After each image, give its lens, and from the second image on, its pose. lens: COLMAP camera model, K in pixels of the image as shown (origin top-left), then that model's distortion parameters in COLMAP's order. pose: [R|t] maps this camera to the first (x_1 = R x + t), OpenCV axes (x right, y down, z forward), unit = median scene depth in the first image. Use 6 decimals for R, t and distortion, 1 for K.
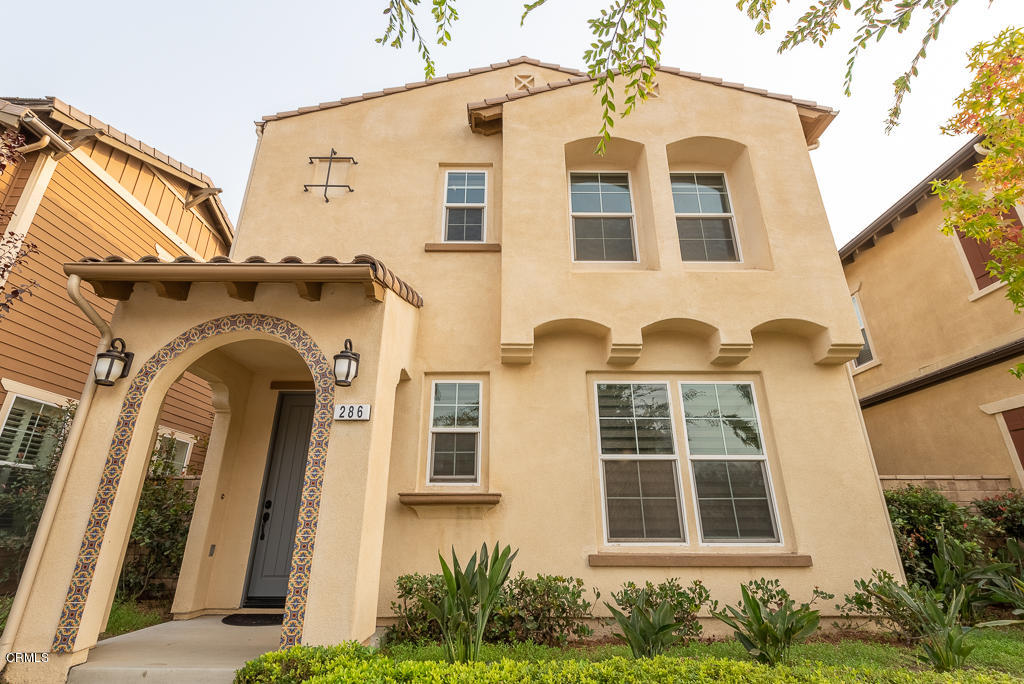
lens RADIAL K [[482.5, 0, 513.1], [0, 482.5, 341.9], [0, 0, 1]] dist [0.005246, -0.001175]
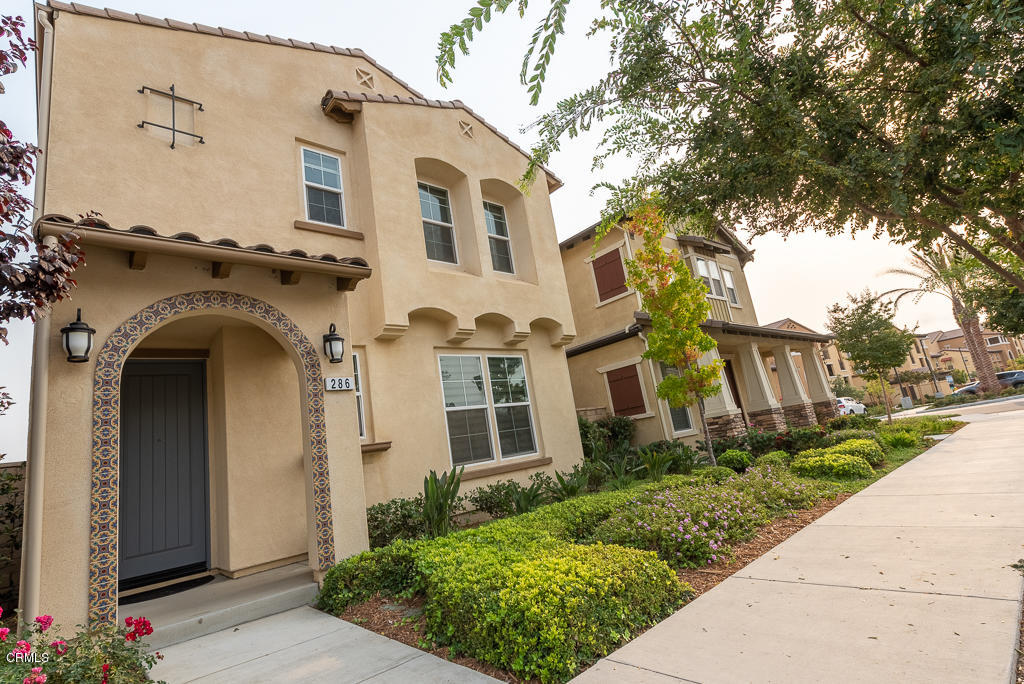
lens RADIAL K [[491.0, 0, 513.6], [0, 491.0, 343.7], [0, 0, 1]] dist [0.007715, -0.001322]
pose [[0.742429, 0.027371, 0.669365, -0.596531], [-0.093240, 0.993662, 0.062786, -0.054009], [-0.663404, -0.109026, 0.740276, -0.150762]]
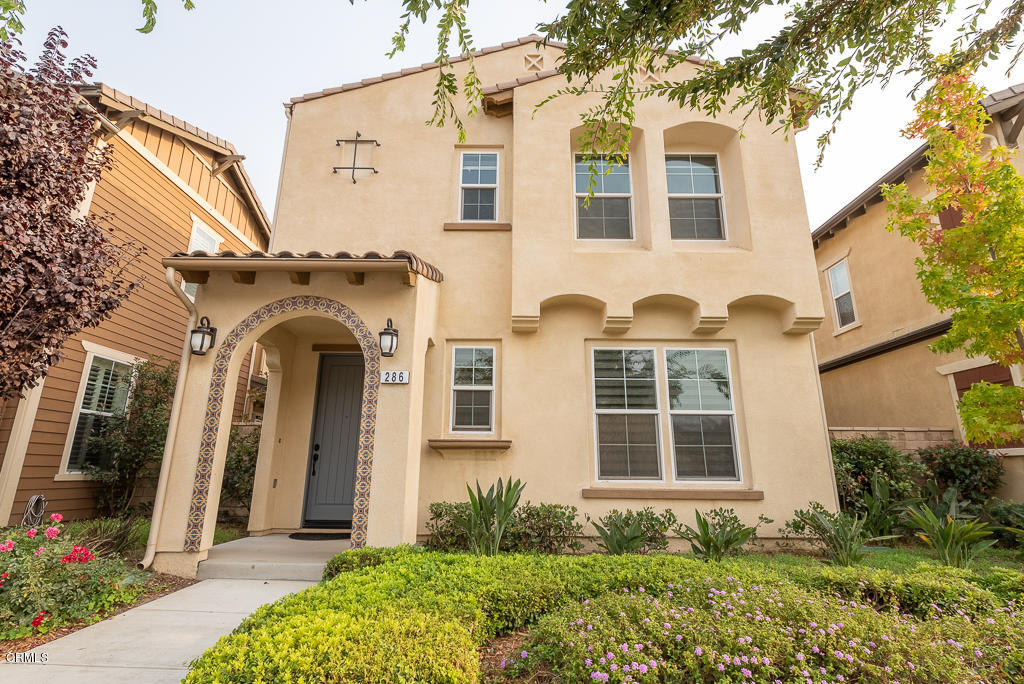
lens RADIAL K [[491.0, 0, 513.6], [0, 491.0, 343.7], [0, 0, 1]] dist [0.007715, -0.001322]
pose [[0.999926, 0.005697, -0.010762, -0.007248], [-0.004436, 0.993497, 0.113772, -0.062153], [0.011341, -0.113716, 0.993449, -0.182785]]
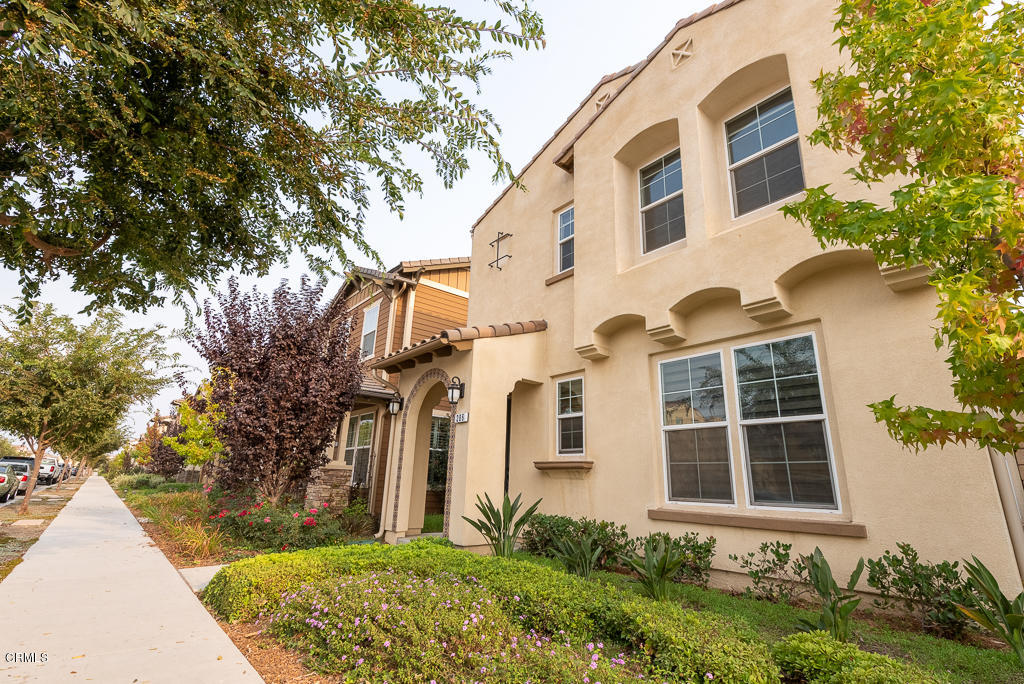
lens RADIAL K [[482.5, 0, 513.1], [0, 482.5, 341.9], [0, 0, 1]] dist [0.005246, -0.001175]
pose [[0.629797, -0.199363, -0.750740, 0.821229], [0.250476, 0.966997, -0.046666, 0.004045], [0.735267, -0.158652, 0.658948, 0.014075]]
